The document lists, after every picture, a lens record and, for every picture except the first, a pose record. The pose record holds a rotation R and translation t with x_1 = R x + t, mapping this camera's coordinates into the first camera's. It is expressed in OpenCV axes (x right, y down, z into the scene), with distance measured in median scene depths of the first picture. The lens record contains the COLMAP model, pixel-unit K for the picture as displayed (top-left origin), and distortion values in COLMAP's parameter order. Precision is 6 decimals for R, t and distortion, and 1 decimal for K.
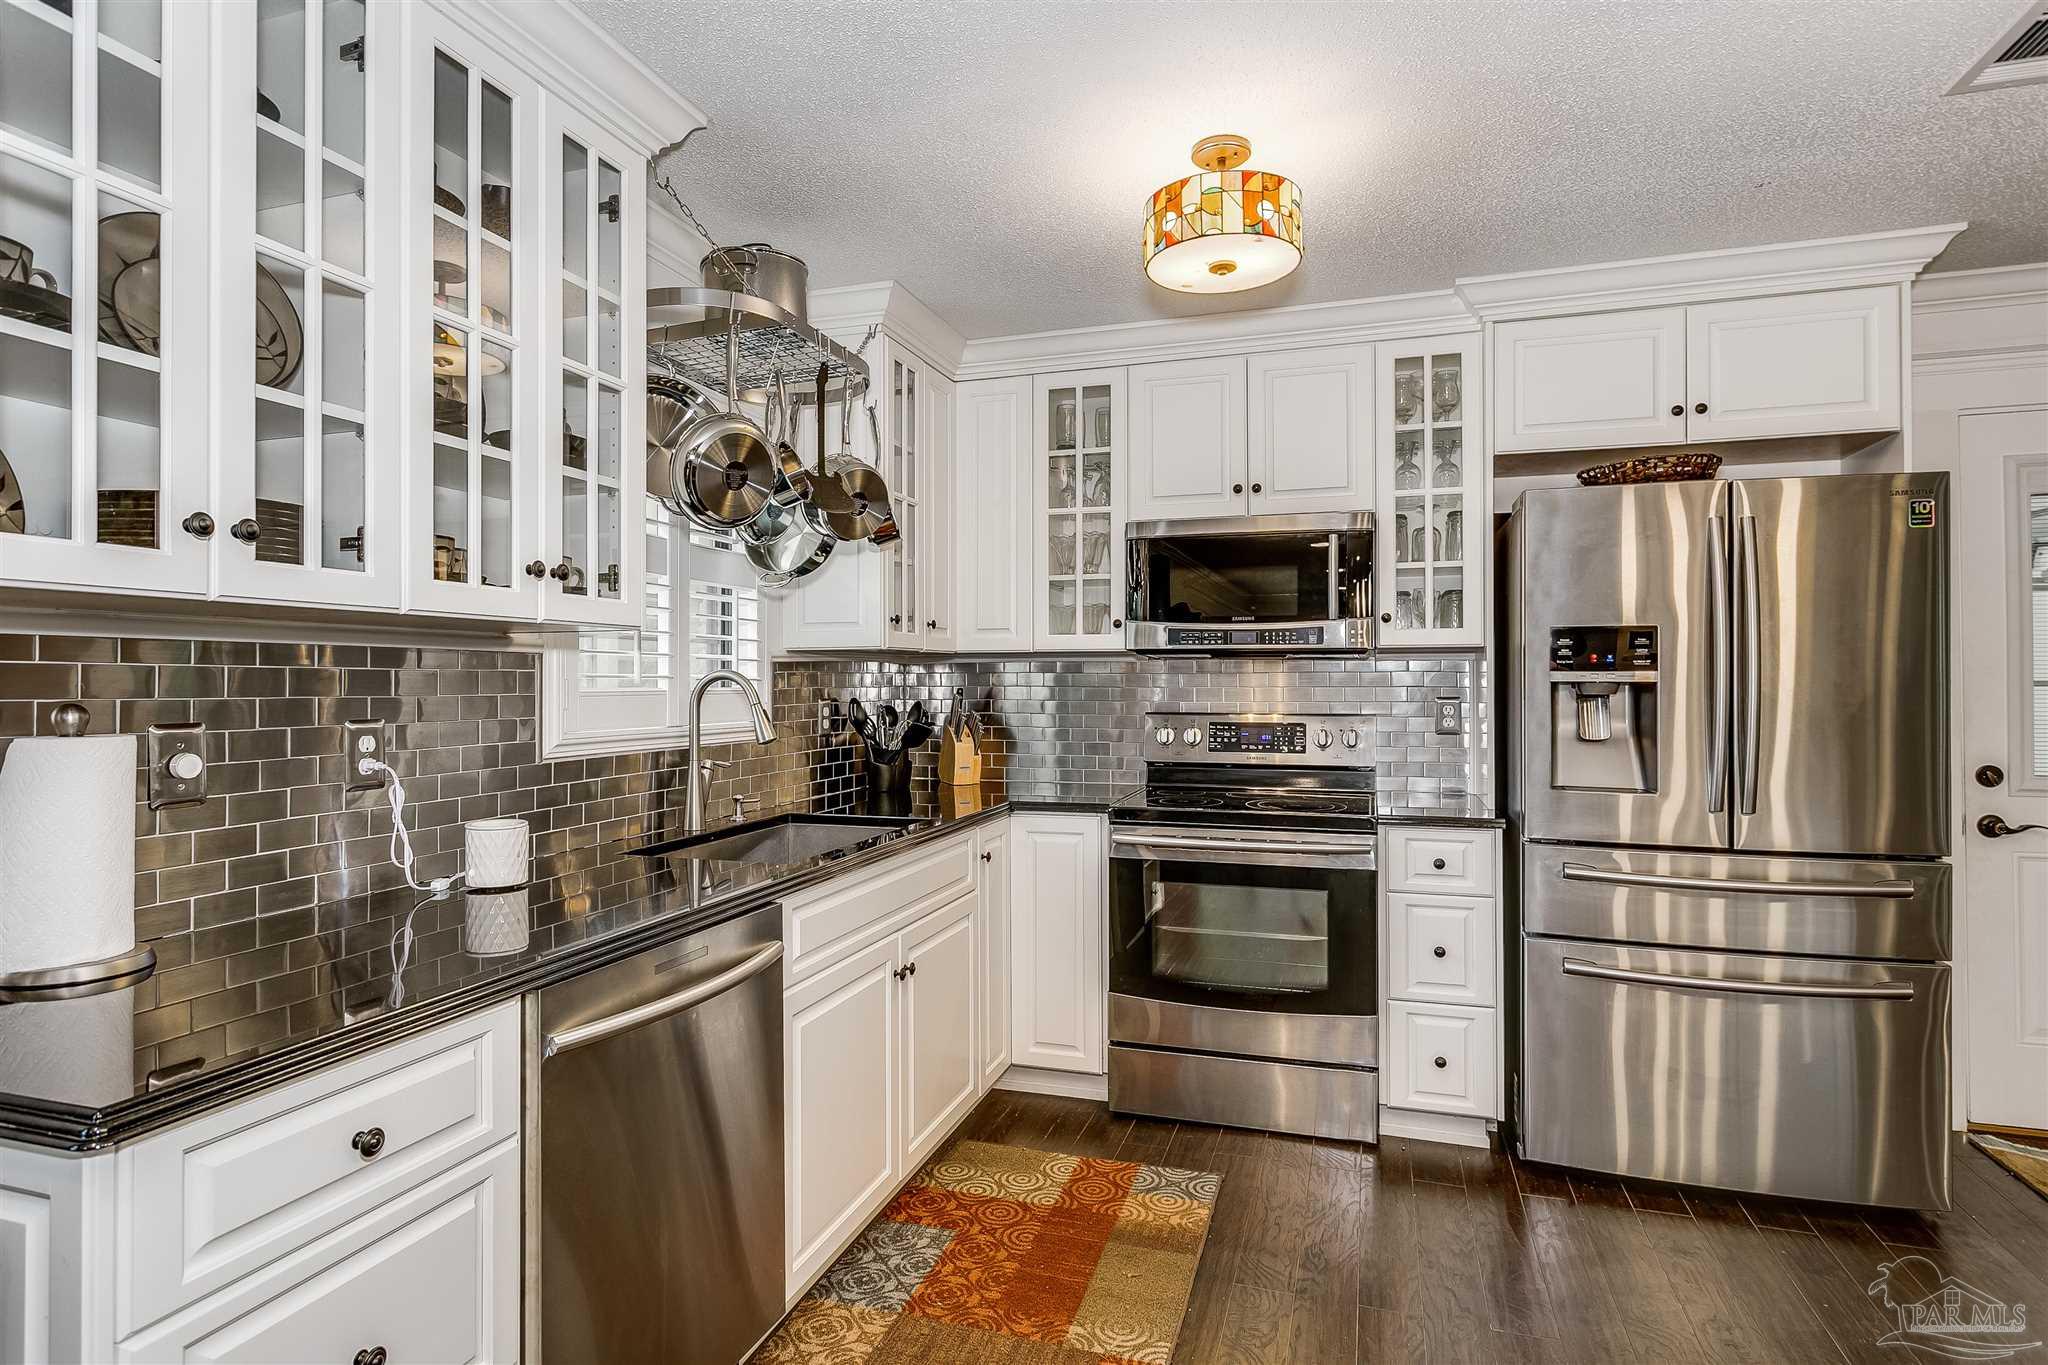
lens RADIAL K [[1101.4, 0, 1019.4], [0, 1101.4, 679.8], [0, 0, 1]] dist [-0.001408, 0.001214]
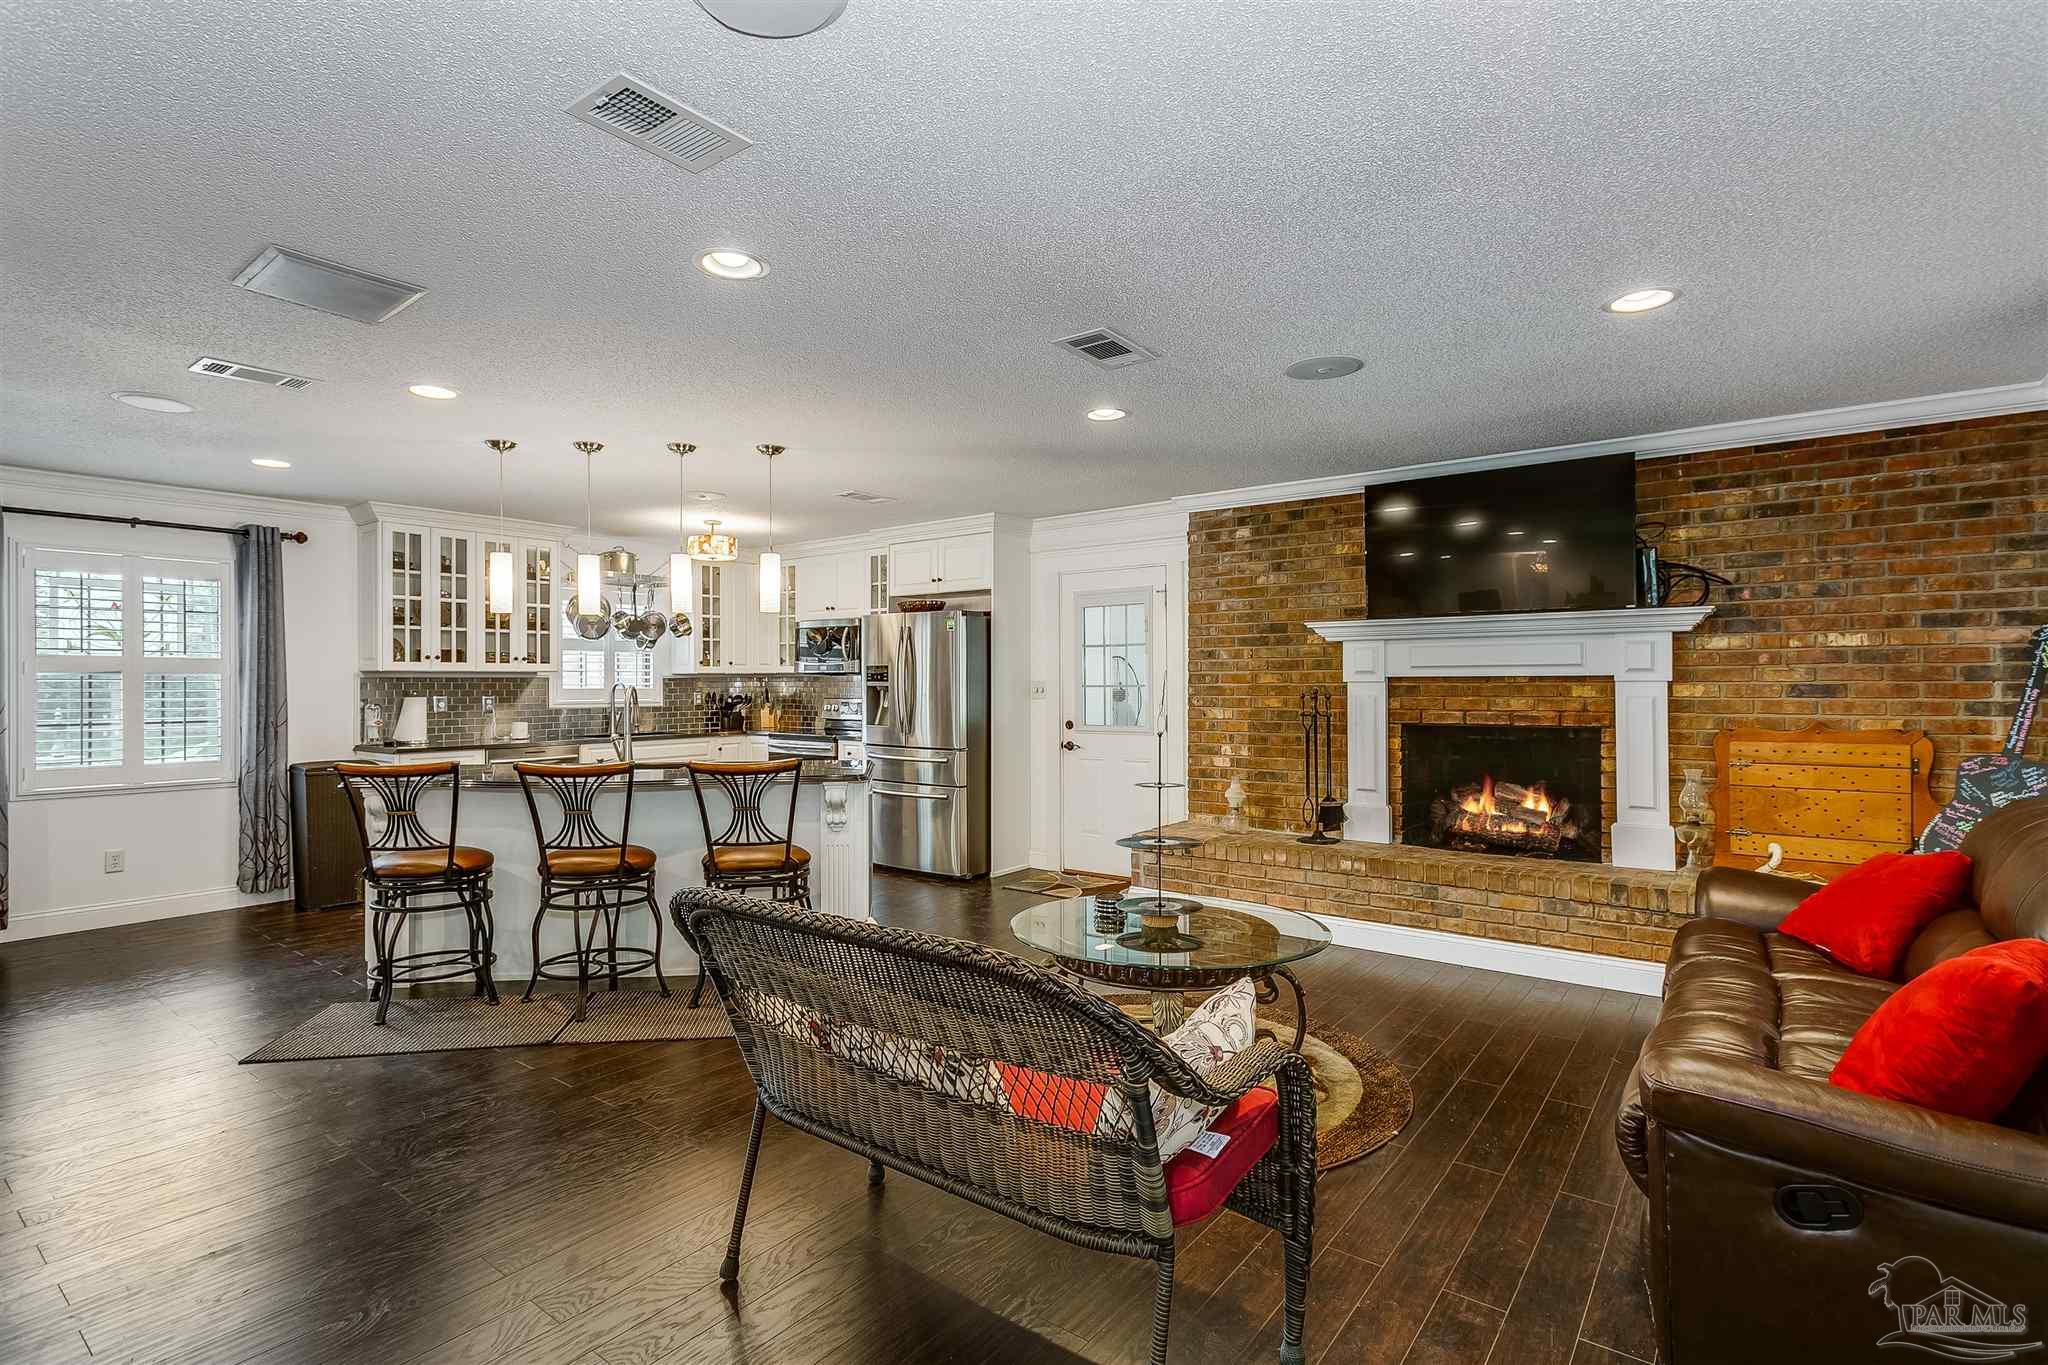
lens RADIAL K [[982.4, 0, 1022.3], [0, 982.4, 677.7], [0, 0, 1]] dist [0.003584, 0.002202]
pose [[0.939978, -0.003511, -0.341216, 1.621256], [0.002682, 0.999992, -0.002901, -0.009807], [0.341224, 0.001812, 0.939980, -1.124991]]
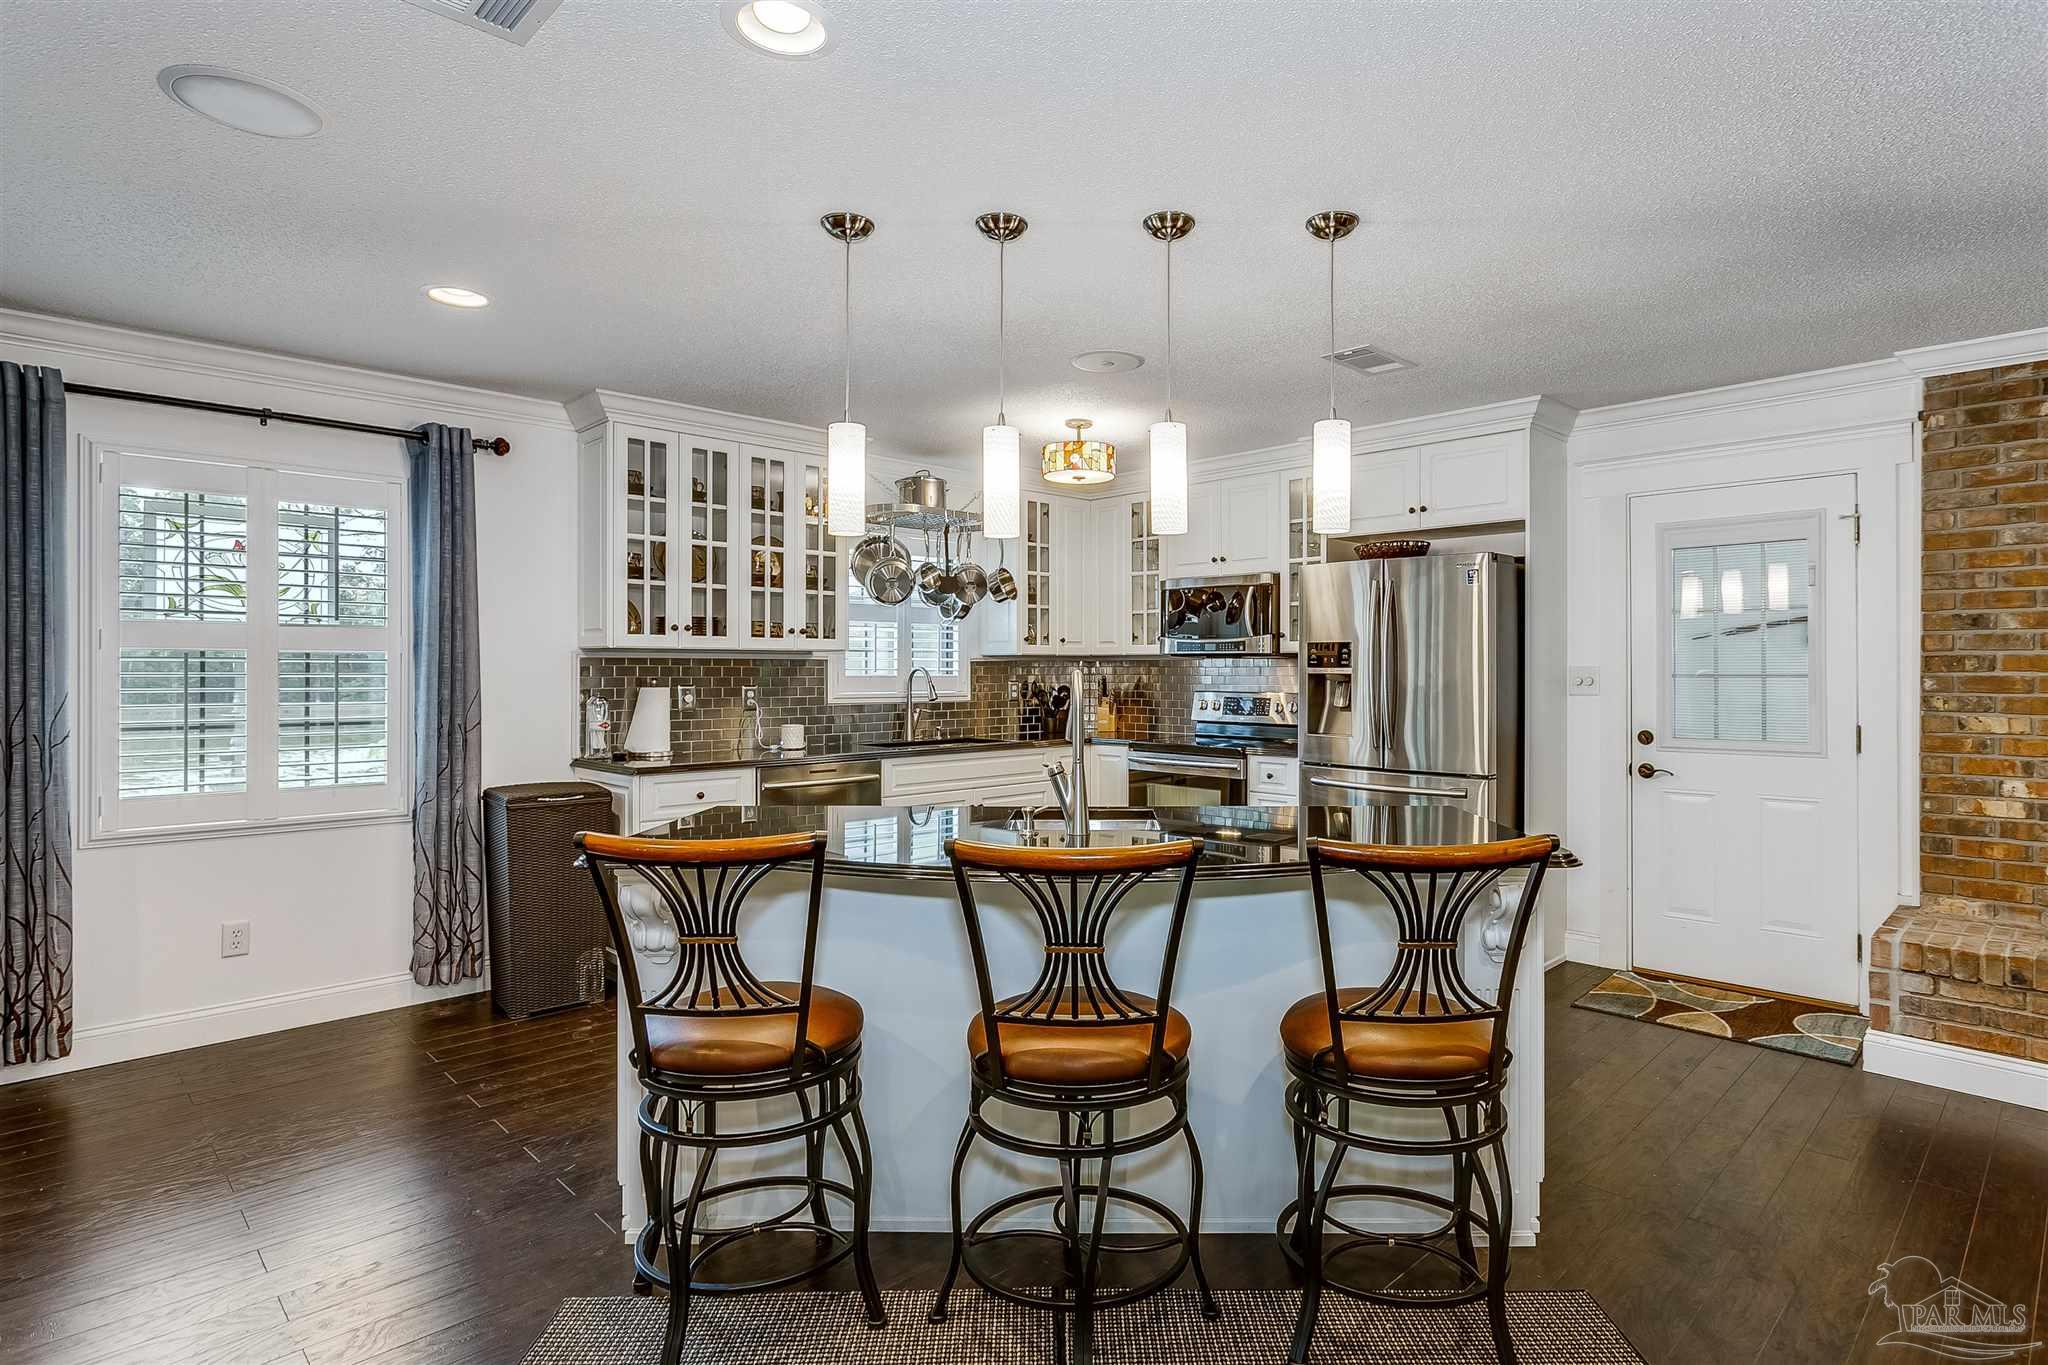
lens RADIAL K [[1068.8, 0, 1112.3], [0, 1068.8, 667.9], [0, 0, 1]] dist [-0.007035, 0.000723]
pose [[0.898902, 0.000800, -0.438150, 0.923603], [-0.001219, 0.999999, -0.000675, -0.005221], [0.438149, 0.001141, 0.898902, -0.668581]]
